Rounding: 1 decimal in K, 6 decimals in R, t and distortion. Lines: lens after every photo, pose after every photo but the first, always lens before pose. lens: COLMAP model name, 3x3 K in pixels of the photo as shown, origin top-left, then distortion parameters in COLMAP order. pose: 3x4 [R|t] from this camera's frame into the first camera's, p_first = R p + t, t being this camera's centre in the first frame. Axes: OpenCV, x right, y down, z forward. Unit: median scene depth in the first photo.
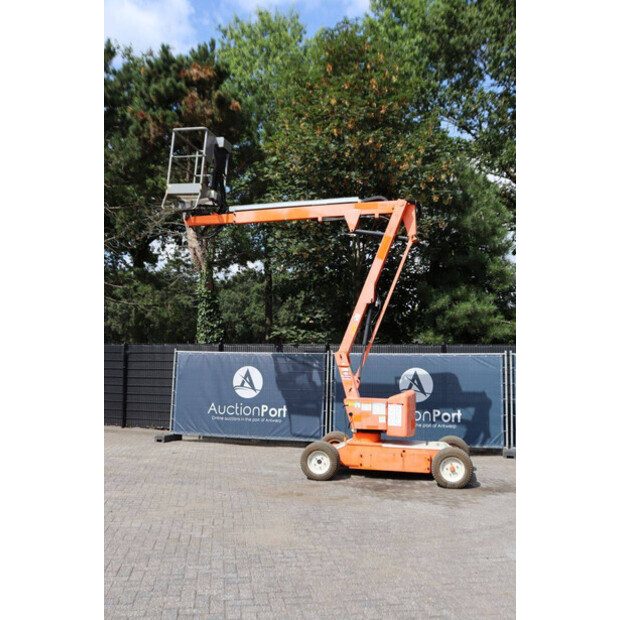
lens RADIAL K [[566.0, 0, 313.5], [0, 566.0, 298.0], [0, 0, 1]] dist [-0.105421, 0.000000]
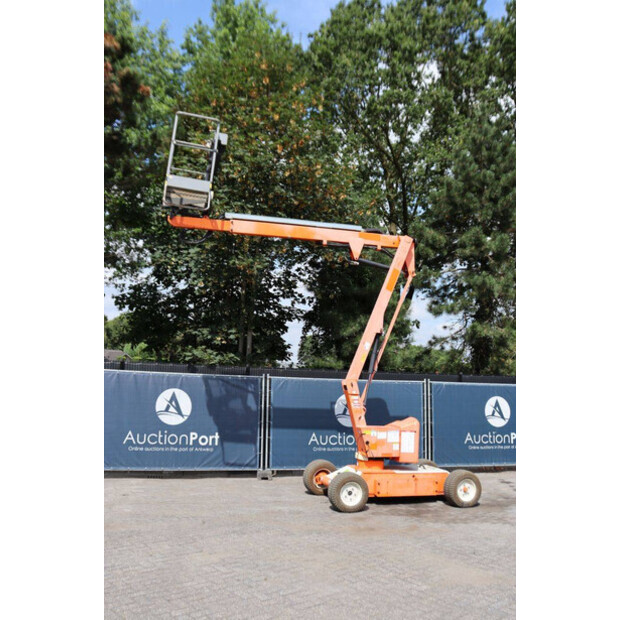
lens RADIAL K [[562.7, 0, 313.3], [0, 562.7, 296.2], [0, 0, 1]] dist [-0.099149, 0.000000]
pose [[0.856380, 0.094219, 0.507677, -0.511968], [-0.080428, 0.995551, -0.049093, 0.002728], [-0.510044, 0.001211, 0.860148, 0.180871]]
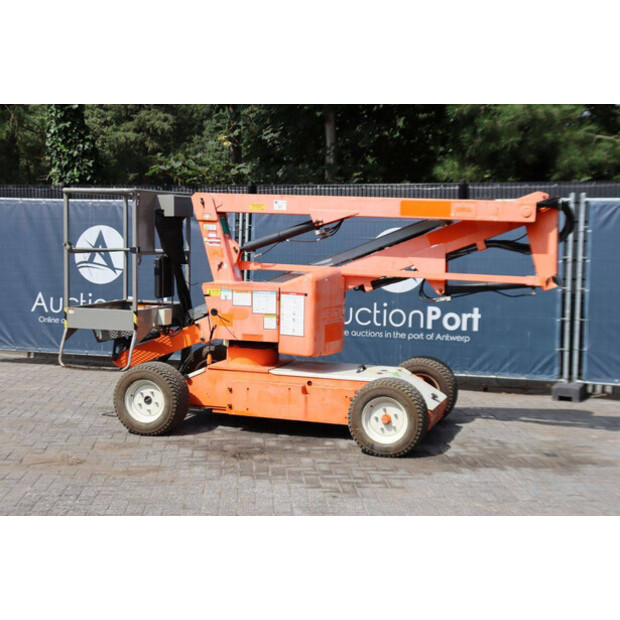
lens RADIAL K [[966.9, 0, 318.1], [0, 966.9, 302.8], [0, 0, 1]] dist [0.144189, 0.000000]
pose [[0.996865, 0.003751, -0.079034, 0.219840], [0.011234, 0.982046, 0.188304, 0.026514], [0.078322, -0.188602, 0.978925, 0.115594]]
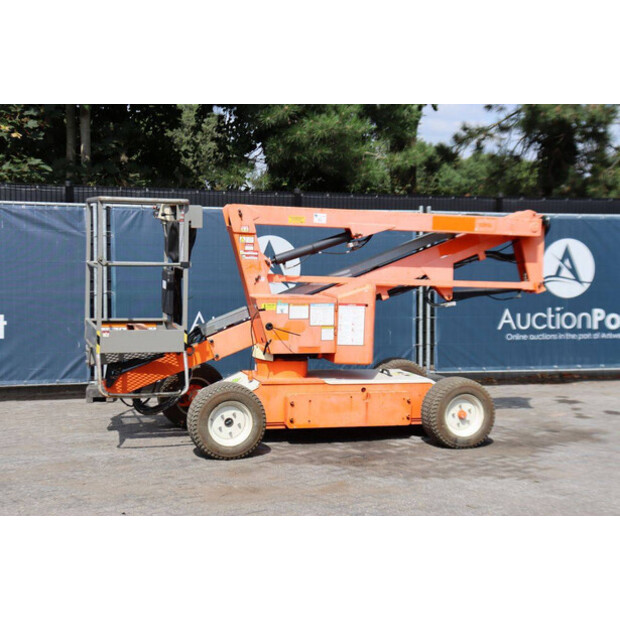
lens RADIAL K [[1050.3, 0, 315.2], [0, 1050.3, 301.5], [0, 0, 1]] dist [0.184959, 0.000000]
pose [[0.849580, -0.035192, 0.526285, -0.379944], [-0.066109, 0.982799, 0.172439, 0.013444], [-0.523301, -0.181293, 0.832640, 0.167580]]
